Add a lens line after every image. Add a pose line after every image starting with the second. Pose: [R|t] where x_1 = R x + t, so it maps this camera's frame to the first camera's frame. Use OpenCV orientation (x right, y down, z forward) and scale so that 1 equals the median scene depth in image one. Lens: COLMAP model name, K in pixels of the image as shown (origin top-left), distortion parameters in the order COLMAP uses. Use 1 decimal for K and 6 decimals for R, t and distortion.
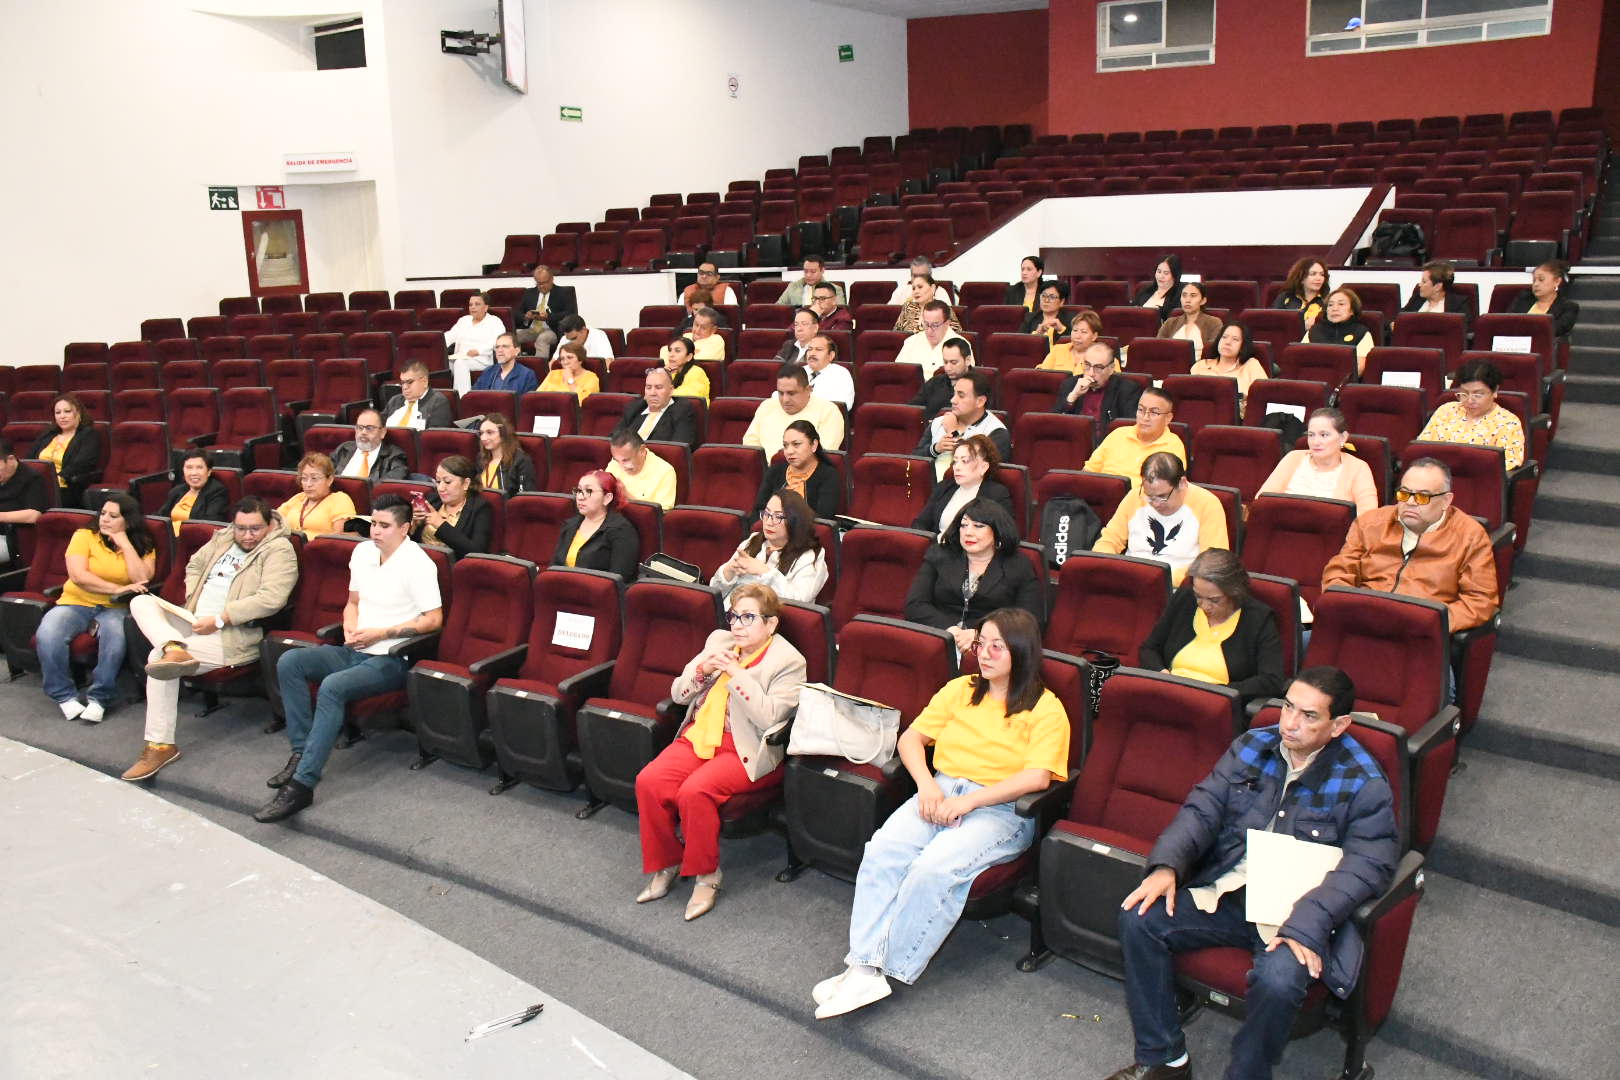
lens RADIAL K [[1268.2, 0, 809.8], [0, 1268.2, 547.9], [0, 0, 1]] dist [-0.148530, 0.096876]
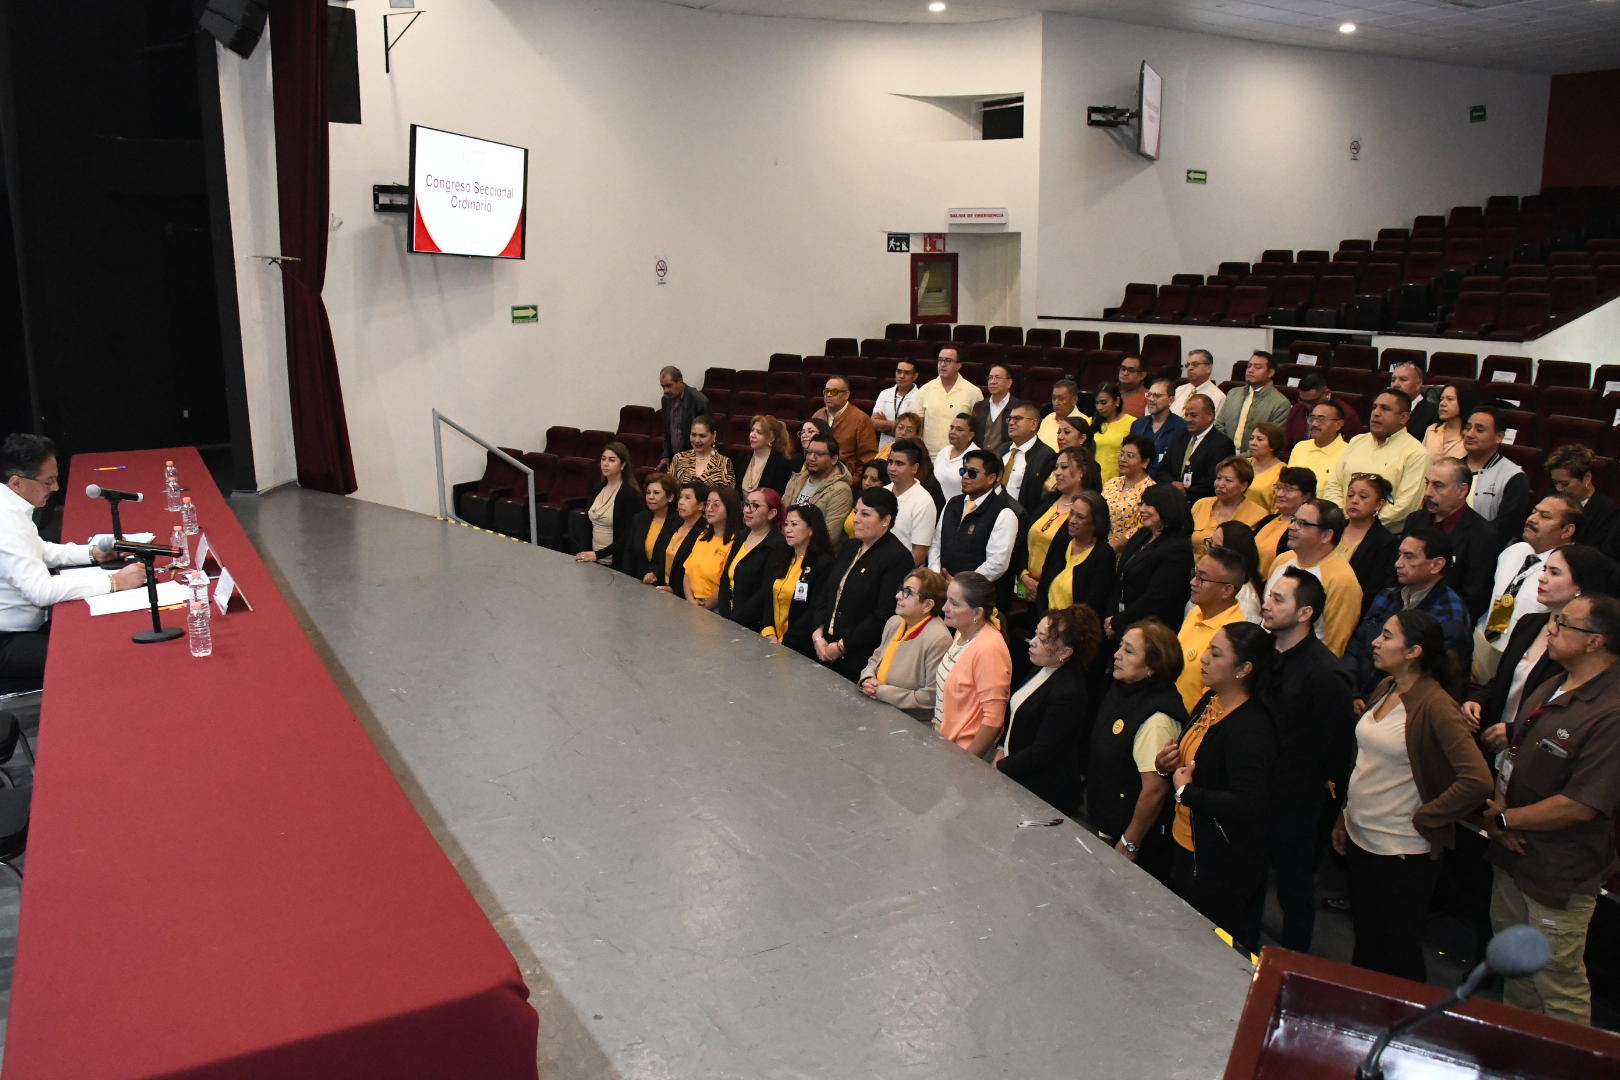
lens RADIAL K [[1268.2, 0, 809.5], [0, 1268.2, 554.2], [0, 0, 1]] dist [-0.148530, 0.096876]
pose [[0.885756, 0.125366, -0.446899, 0.049258], [-0.127342, 0.991524, 0.025755, 0.003557], [0.446340, 0.034097, 0.894214, -0.174662]]
